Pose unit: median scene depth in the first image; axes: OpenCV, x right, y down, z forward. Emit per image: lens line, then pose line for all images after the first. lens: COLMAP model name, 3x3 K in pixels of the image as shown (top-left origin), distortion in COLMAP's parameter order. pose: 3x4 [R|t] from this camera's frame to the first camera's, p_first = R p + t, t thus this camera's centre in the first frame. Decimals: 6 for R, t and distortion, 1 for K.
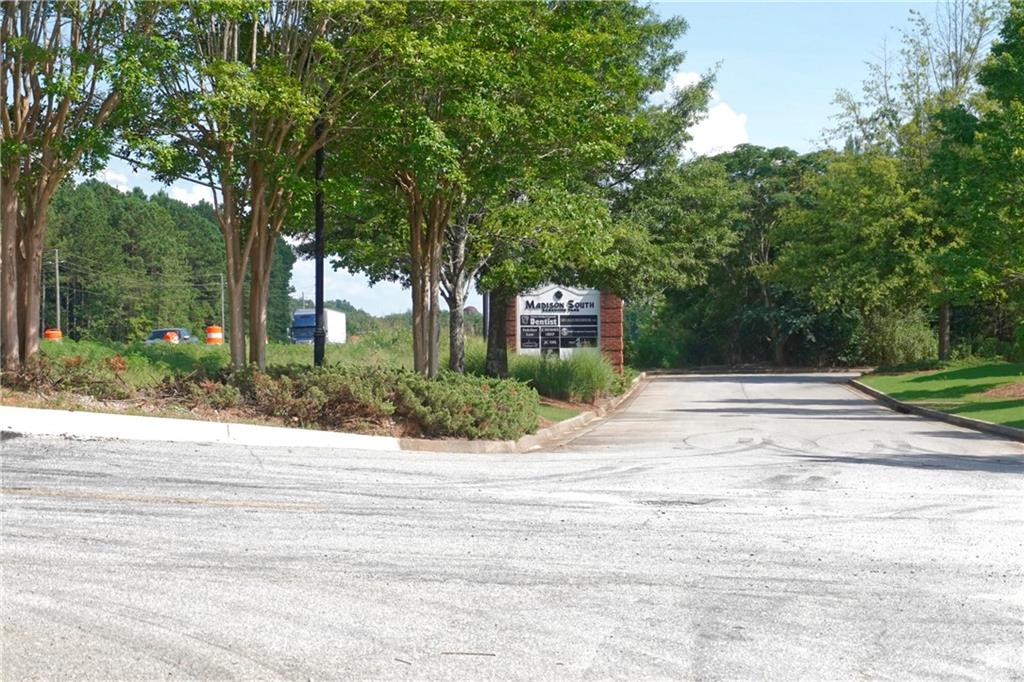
lens RADIAL K [[2137.2, 0, 518.6], [0, 2137.2, 336.6], [0, 0, 1]] dist [0.788142, 0.000000]
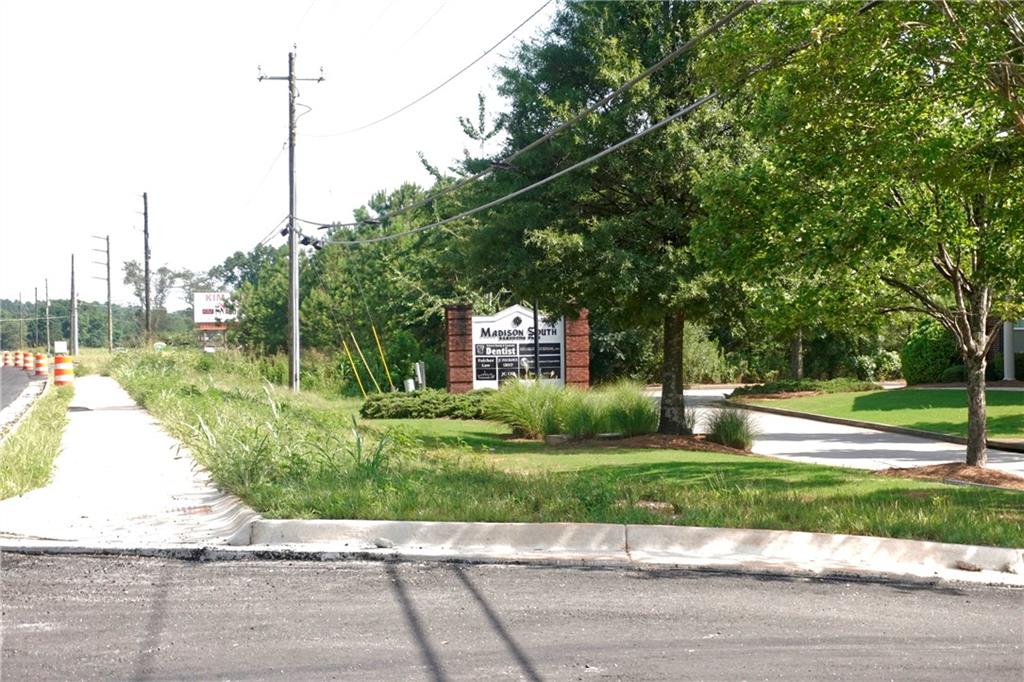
lens RADIAL K [[2137.2, 0, 511.8], [0, 2137.2, 340.9], [0, 0, 1]] dist [0.788142, 0.000000]
pose [[0.965901, -0.011353, 0.258662, -0.186680], [0.010346, 0.999933, 0.005255, -0.013648], [-0.258705, -0.002400, 0.965954, 0.109254]]
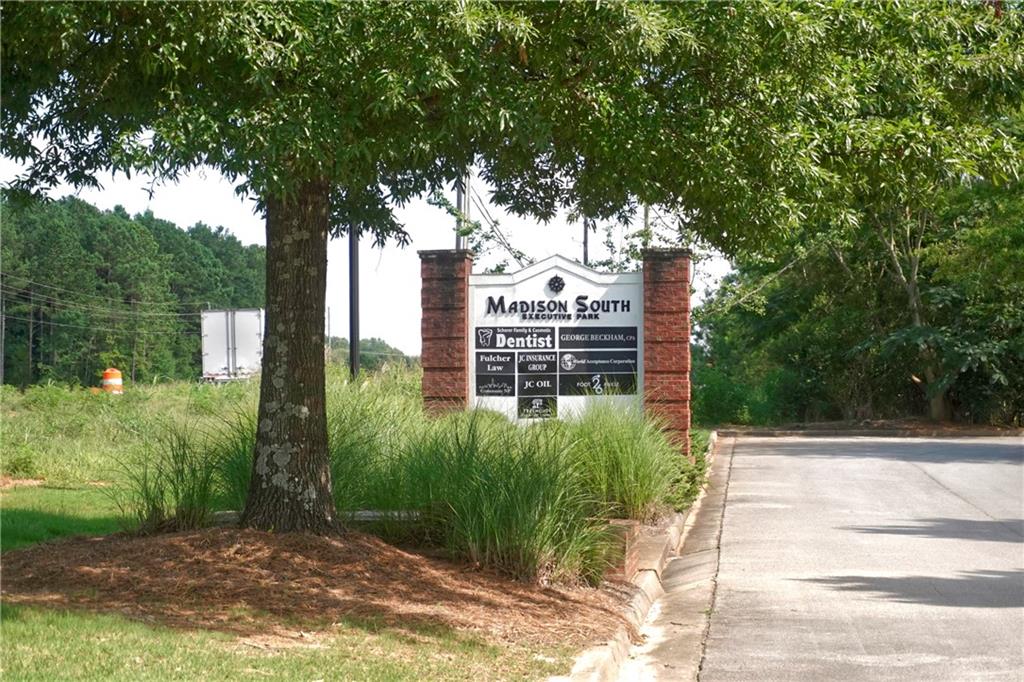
lens RADIAL K [[2137.2, 0, 497.8], [0, 2137.2, 366.2], [0, 0, 1]] dist [0.788142, 0.000000]
pose [[0.999548, 0.004181, -0.029785, 0.017228], [-0.004325, 0.999979, -0.004759, 0.000882], [0.029765, 0.004885, 0.999545, 0.449879]]
